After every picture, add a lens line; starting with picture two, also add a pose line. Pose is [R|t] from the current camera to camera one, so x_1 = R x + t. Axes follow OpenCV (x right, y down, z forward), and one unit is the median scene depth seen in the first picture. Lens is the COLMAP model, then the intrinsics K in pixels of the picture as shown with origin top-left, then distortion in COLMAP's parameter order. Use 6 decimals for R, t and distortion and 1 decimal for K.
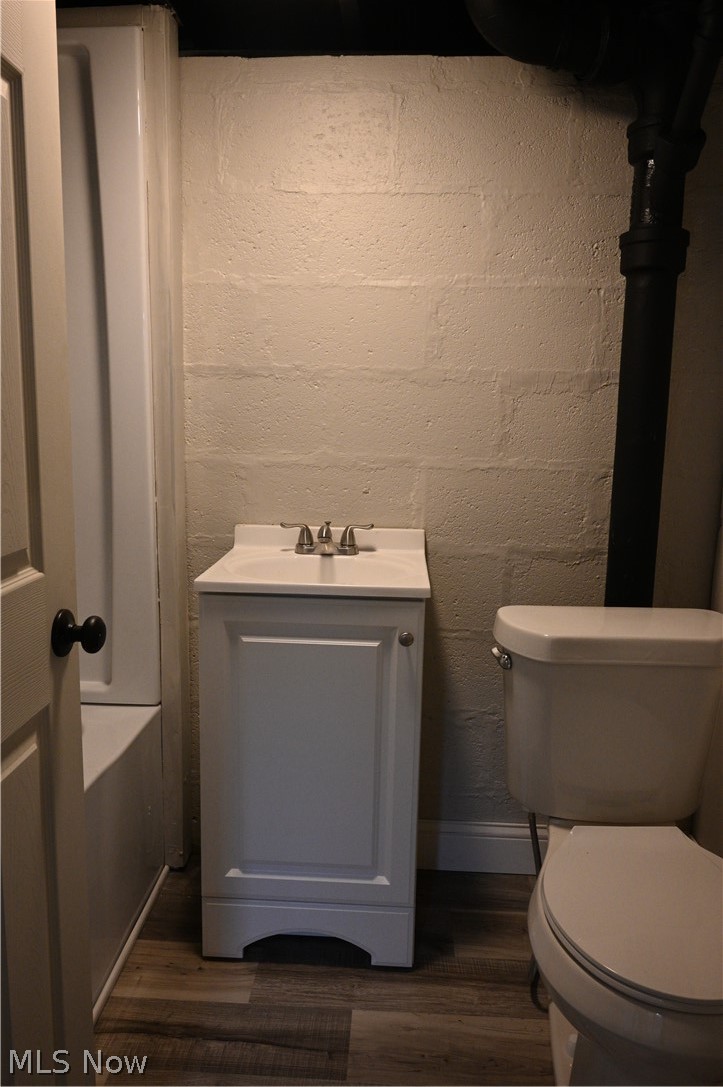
lens RADIAL K [[805.5, 0, 364.0], [0, 805.5, 544.6], [0, 0, 1]] dist [-0.000479, -0.005354]
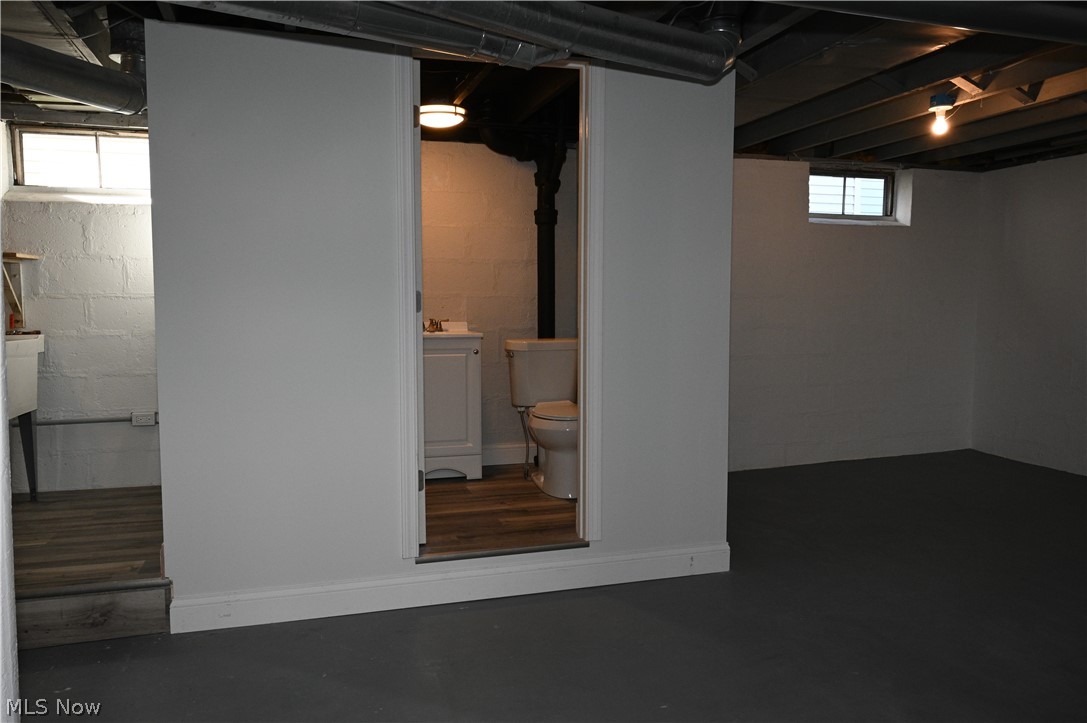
lens RADIAL K [[805.5, 0, 543.8], [0, 805.5, 361.1], [0, 0, 1]] dist [-0.000479, -0.005354]
pose [[0.939244, -0.048553, 0.339800, -0.624839], [0.074622, 0.995151, -0.064070, 0.315543], [-0.335041, 0.085534, 0.938313, -1.585595]]
